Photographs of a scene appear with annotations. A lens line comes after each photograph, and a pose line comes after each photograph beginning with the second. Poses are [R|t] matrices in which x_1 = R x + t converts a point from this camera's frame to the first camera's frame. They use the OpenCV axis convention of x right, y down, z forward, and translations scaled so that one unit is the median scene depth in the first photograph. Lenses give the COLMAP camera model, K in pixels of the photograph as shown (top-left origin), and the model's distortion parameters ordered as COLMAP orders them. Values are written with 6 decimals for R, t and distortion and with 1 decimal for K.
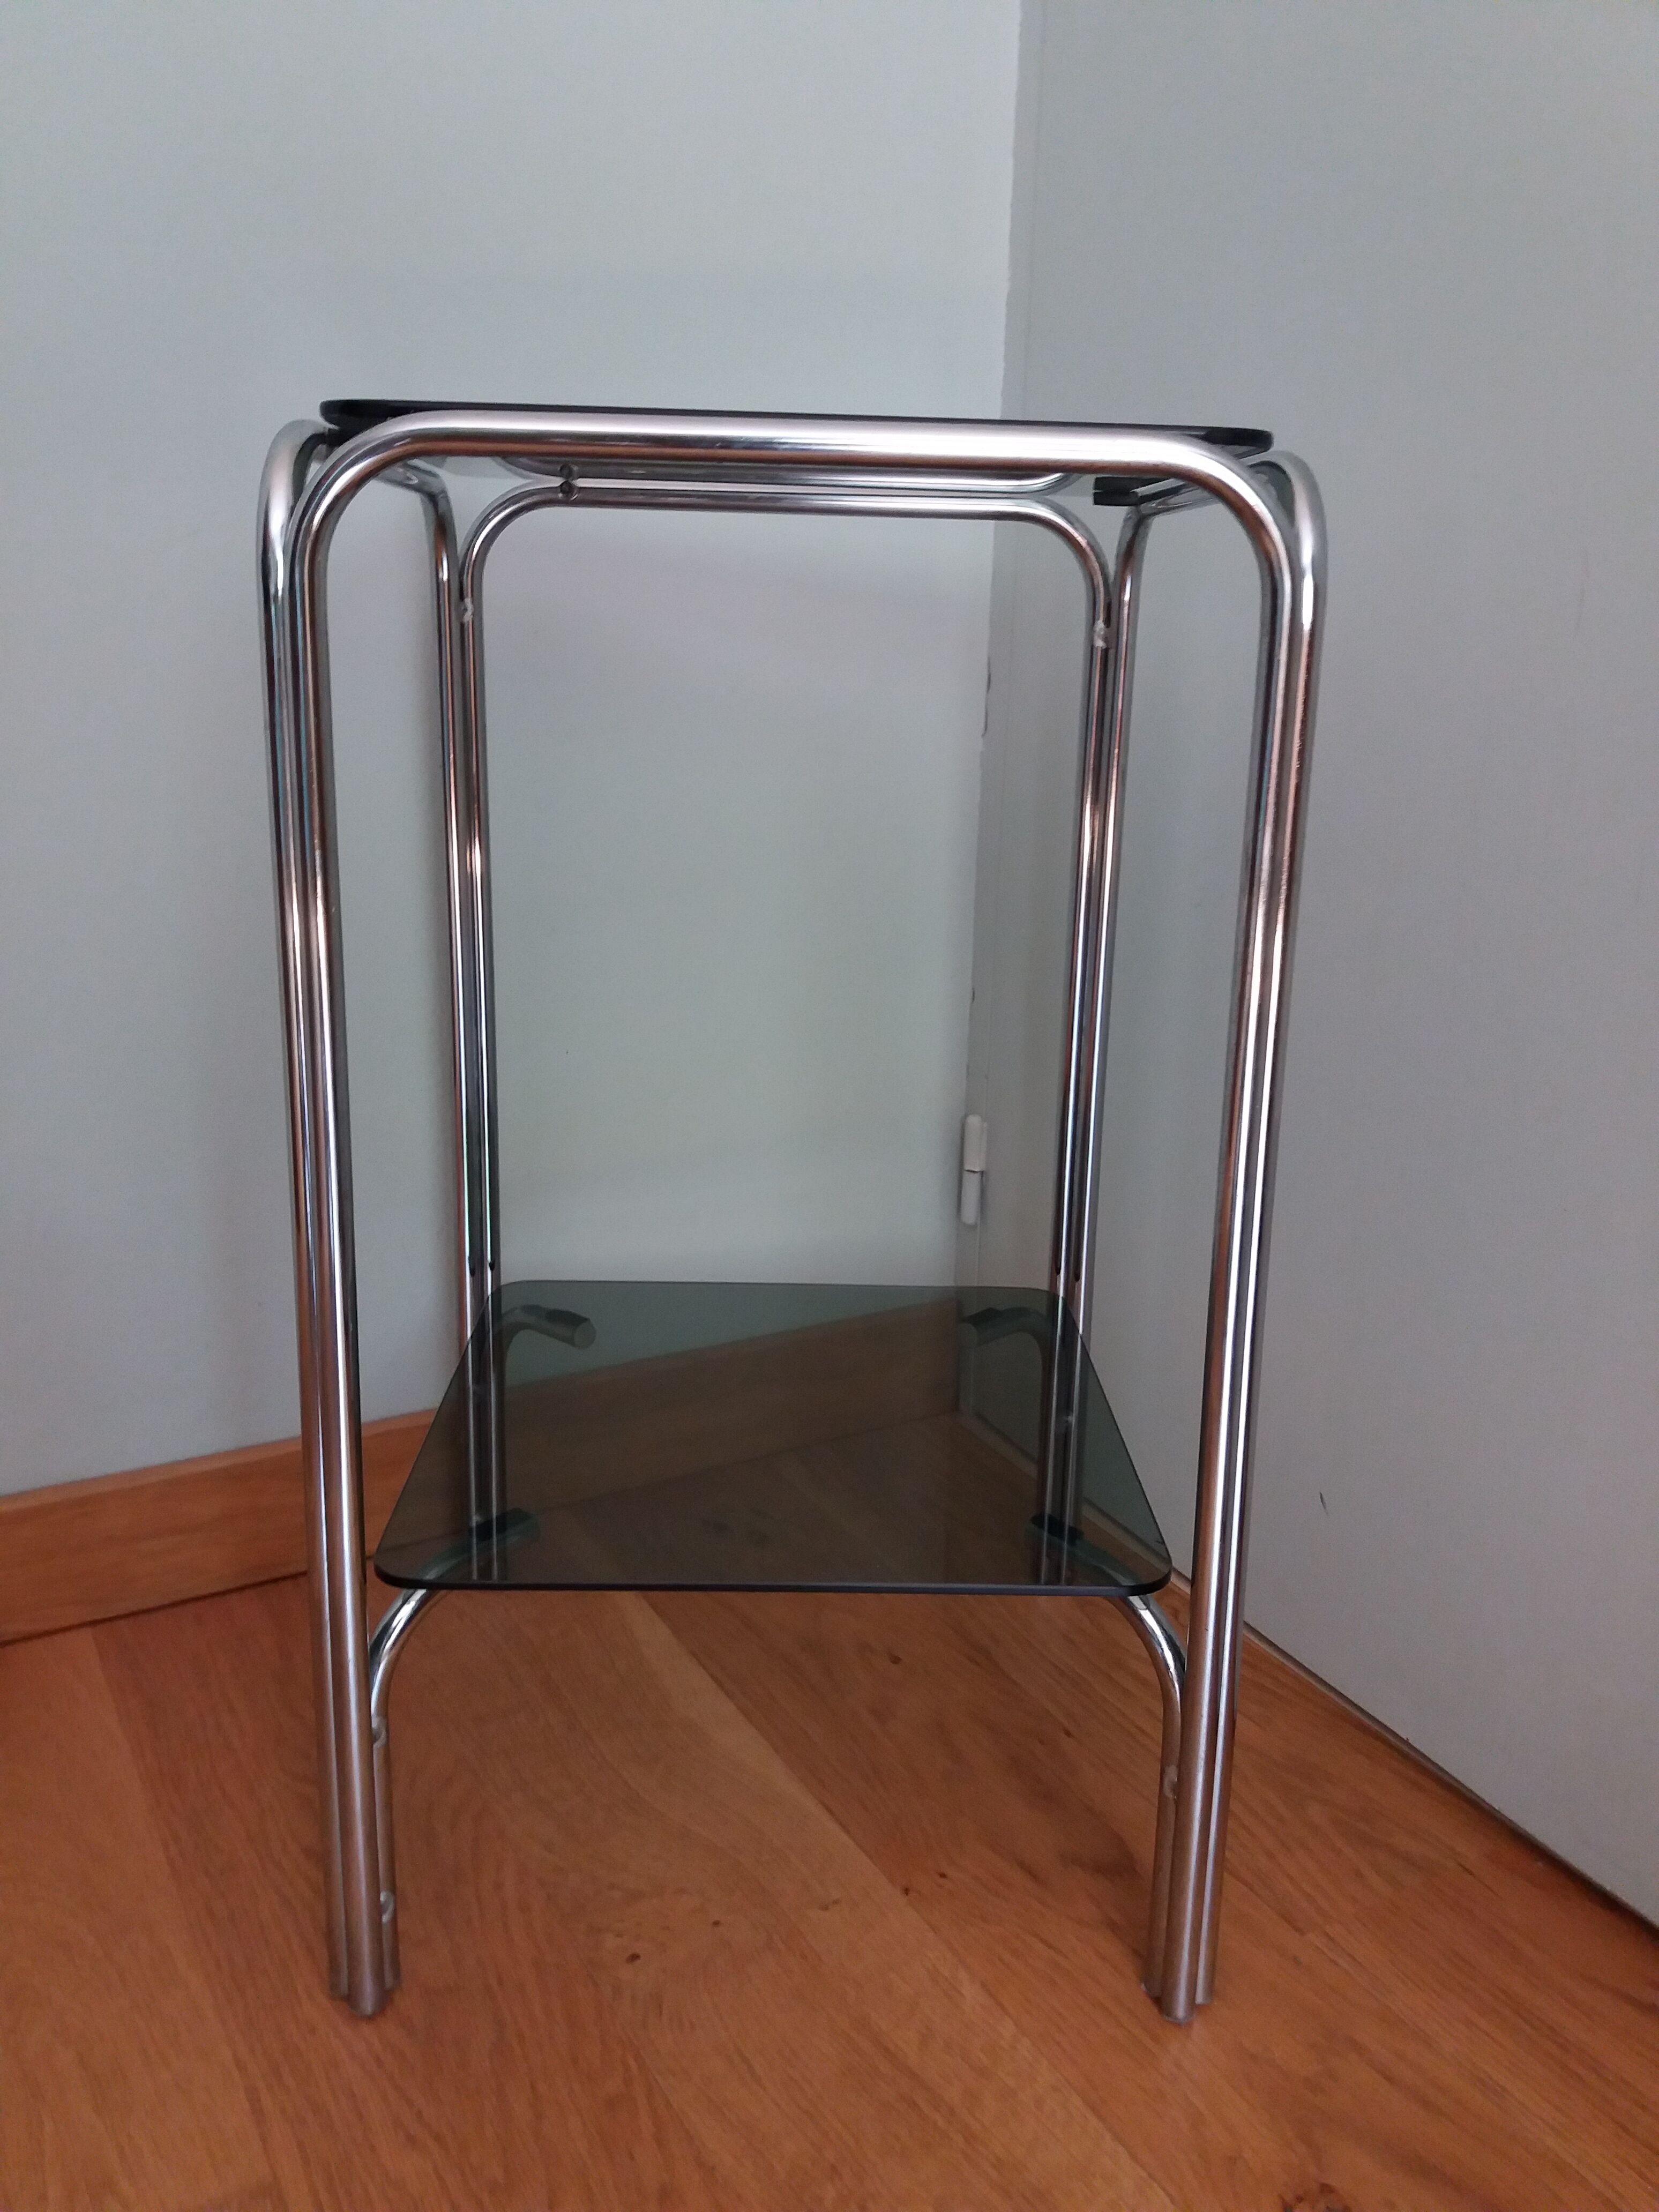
lens RADIAL K [[1842.8, 0, 843.7], [0, 1842.8, 1107.8], [0, 0, 1]] dist [-0.016234, -0.006168]
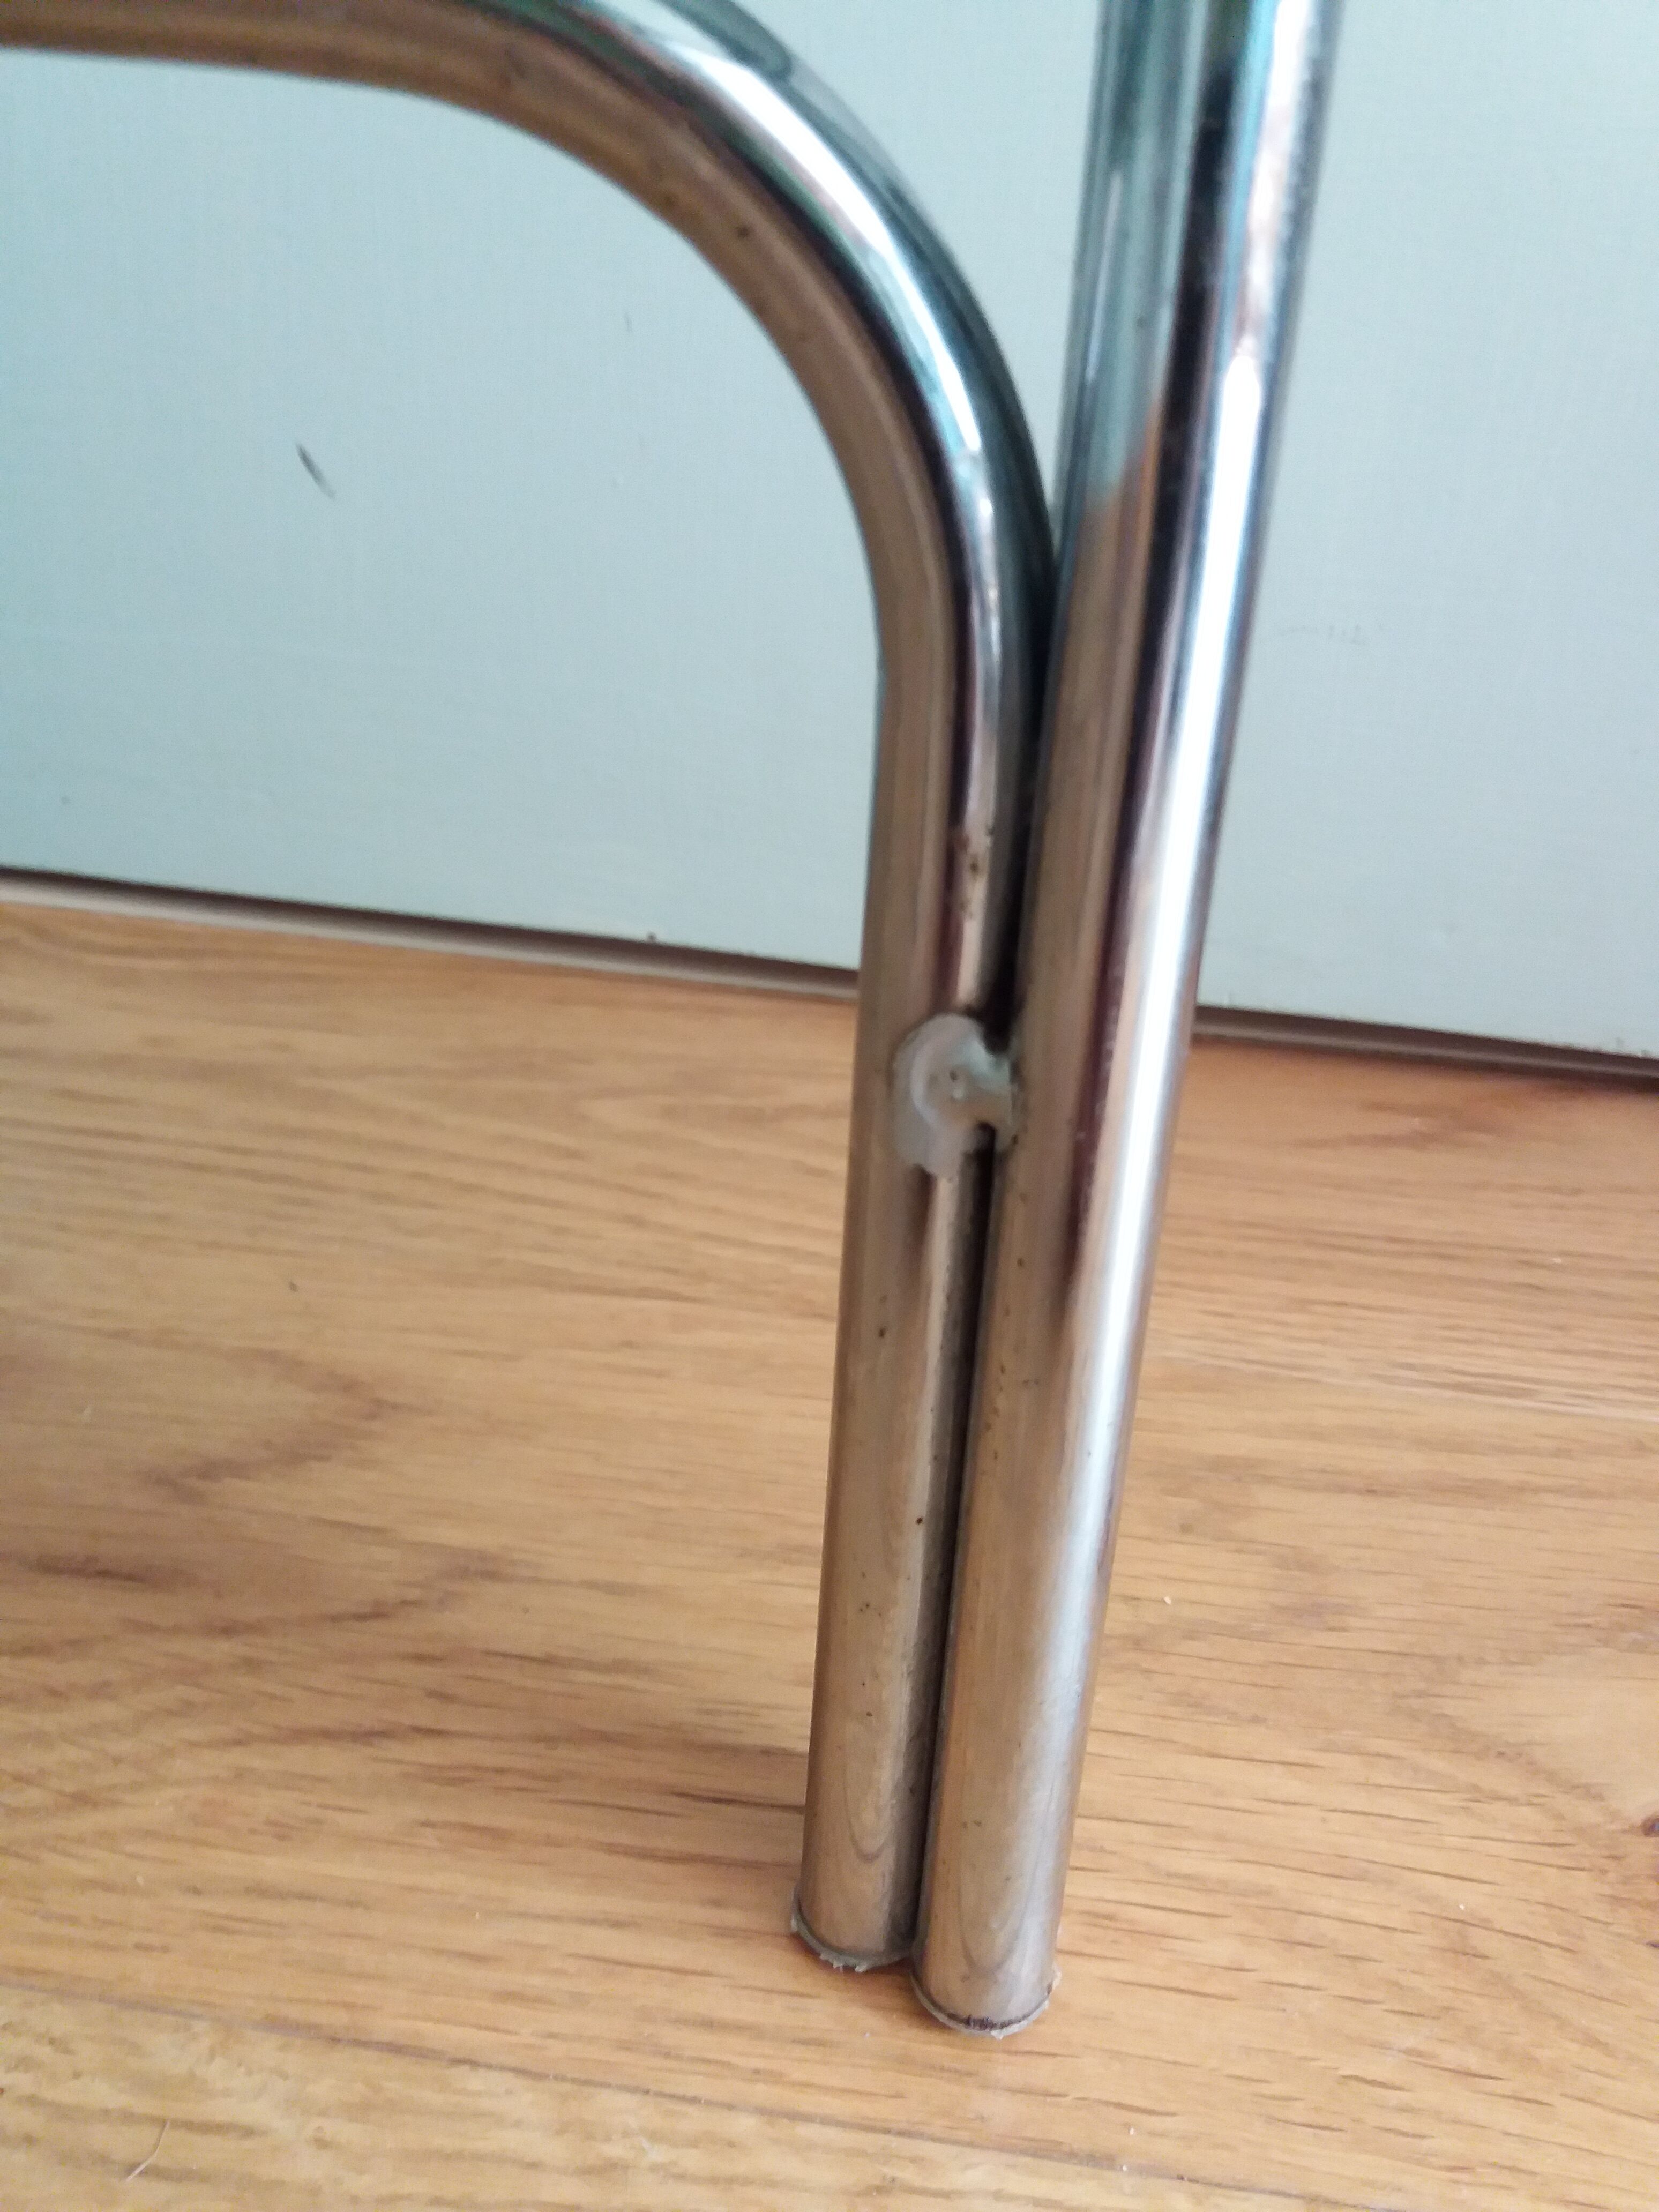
lens RADIAL K [[1842.8, 0, 843.7], [0, 1842.8, 1107.8], [0, 0, 1]] dist [-0.016234, -0.006168]
pose [[0.612992, -0.334958, 0.715572, -0.008194], [0.175037, 0.940754, 0.290421, 0.319598], [-0.770456, -0.052774, 0.635305, 0.821470]]
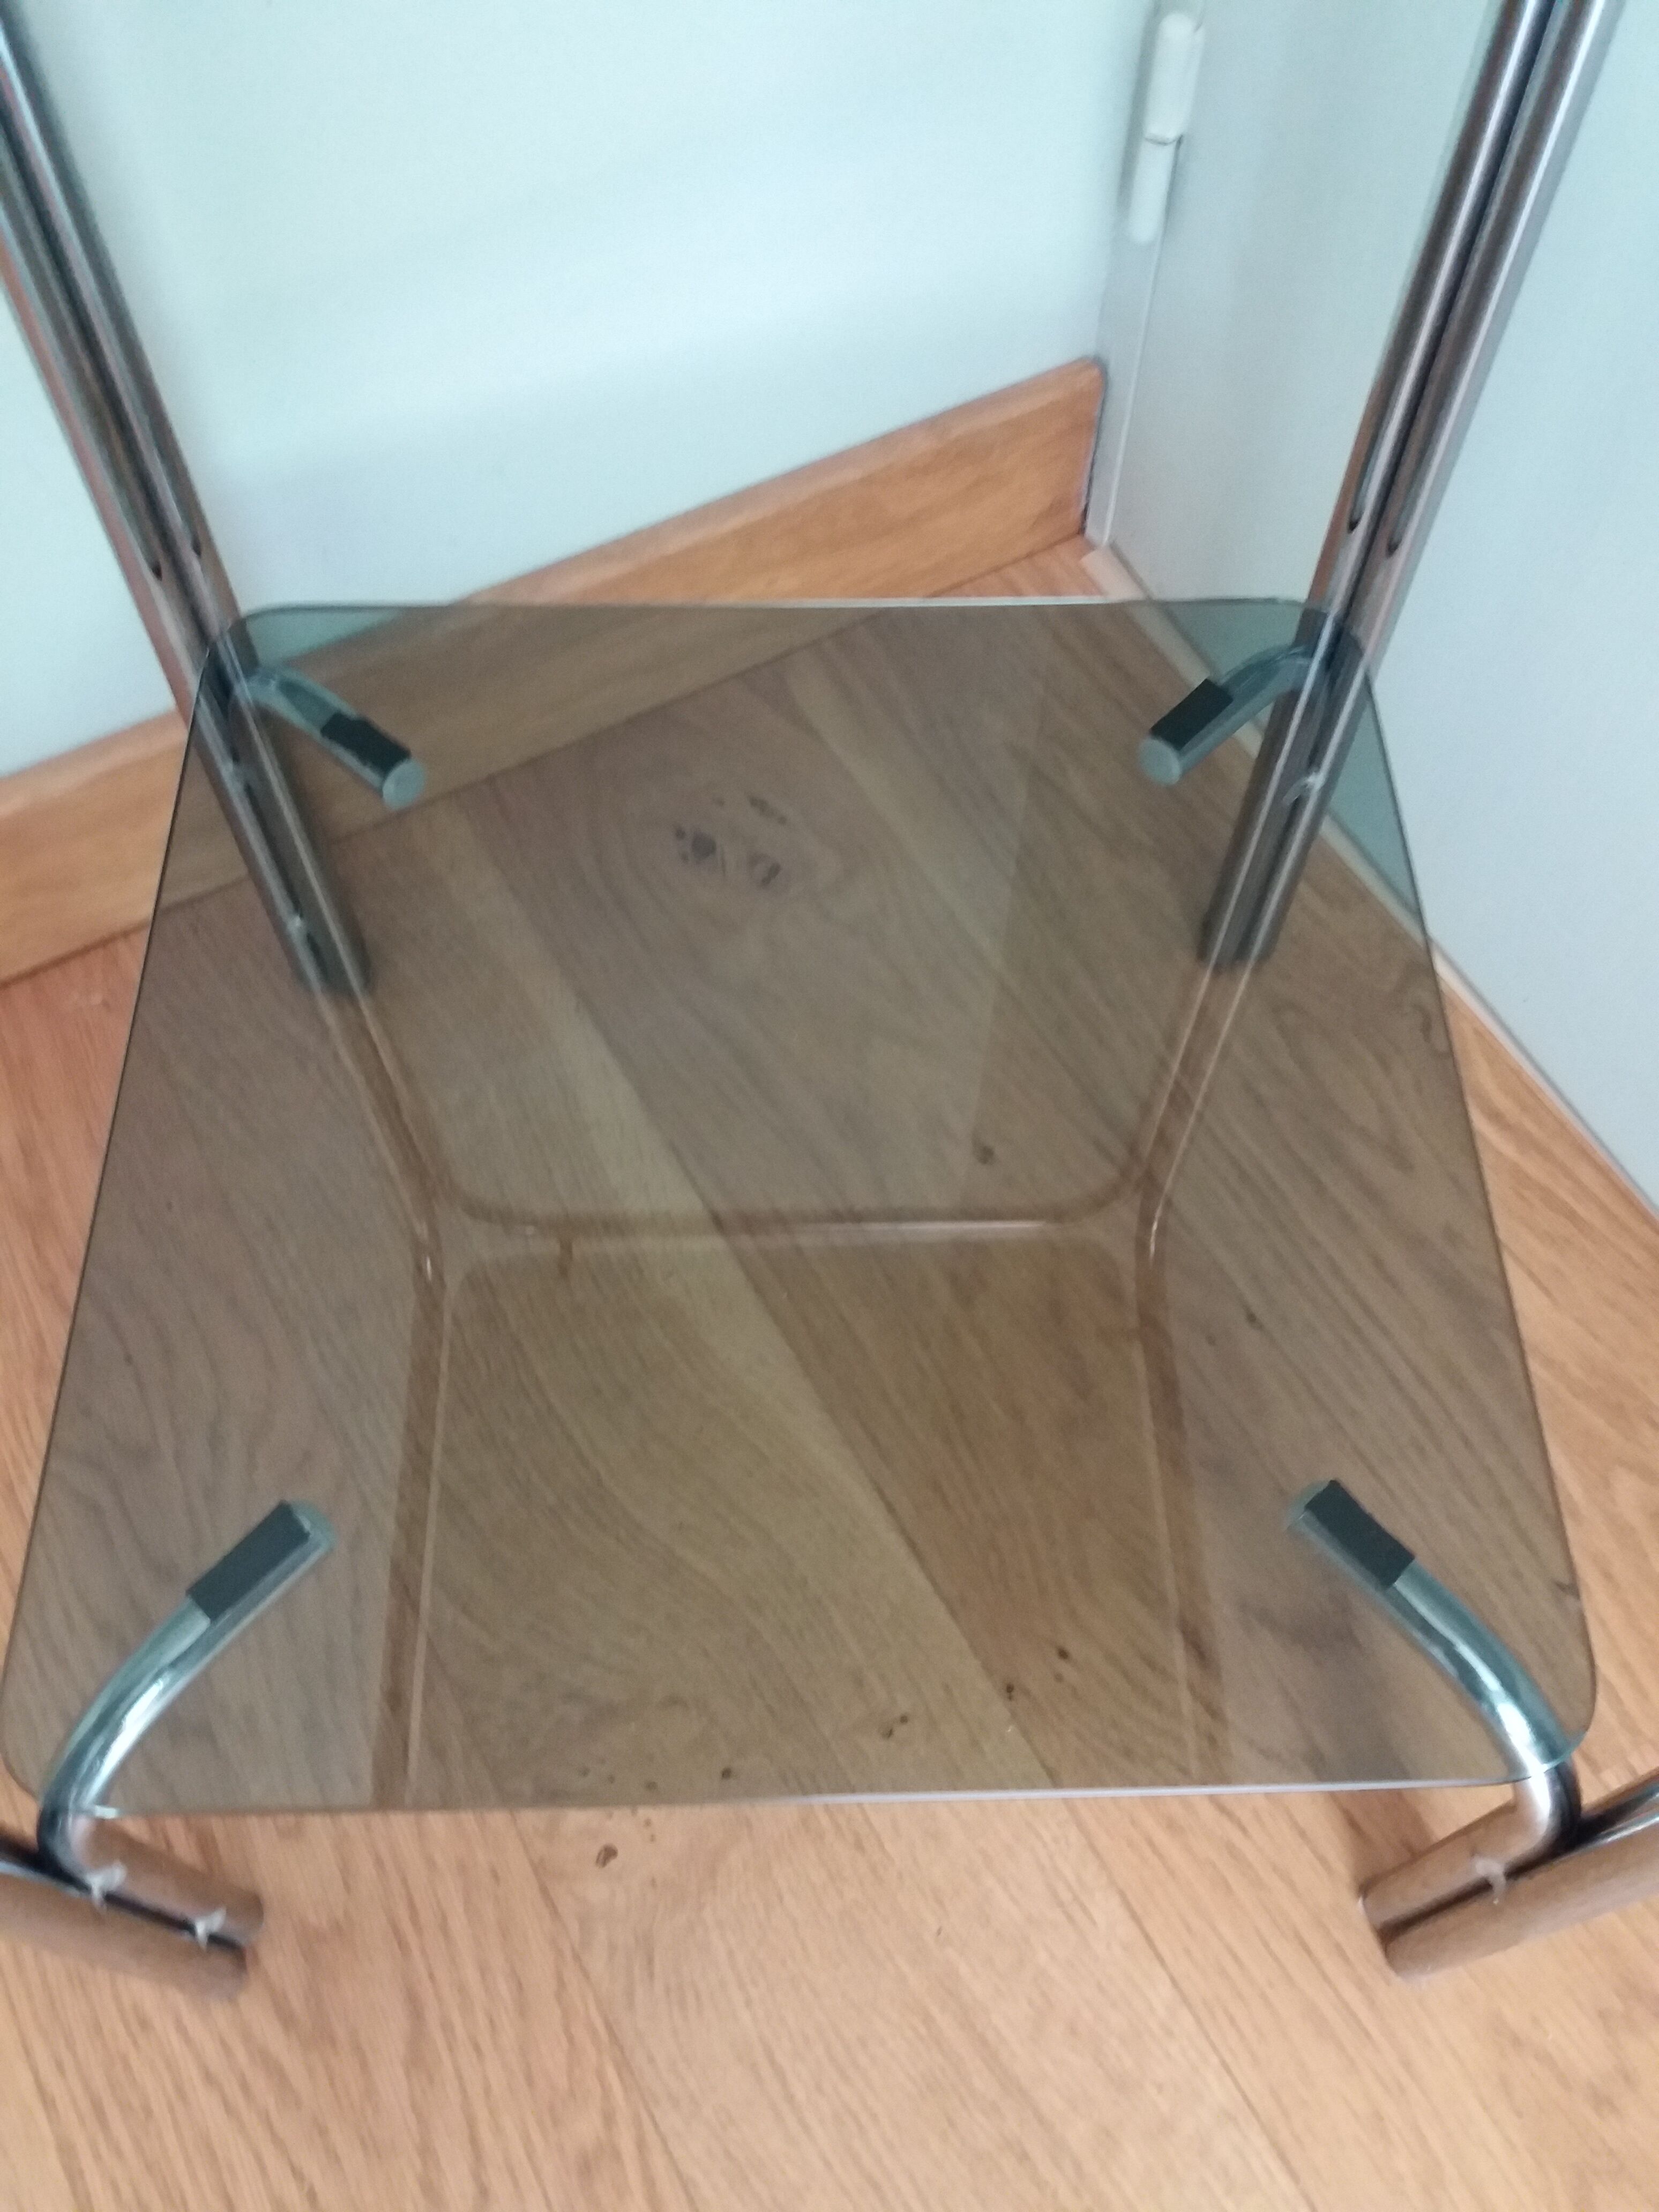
lens RADIAL K [[1825.2, 0, 839.3], [0, 1825.2, 1123.7], [0, 0, 1]] dist [-0.002666, -0.009654]
pose [[0.999920, -0.002912, -0.012278, -0.020665], [0.010671, 0.714432, 0.699624, -0.205180], [0.006734, -0.699699, 0.714406, 0.734384]]
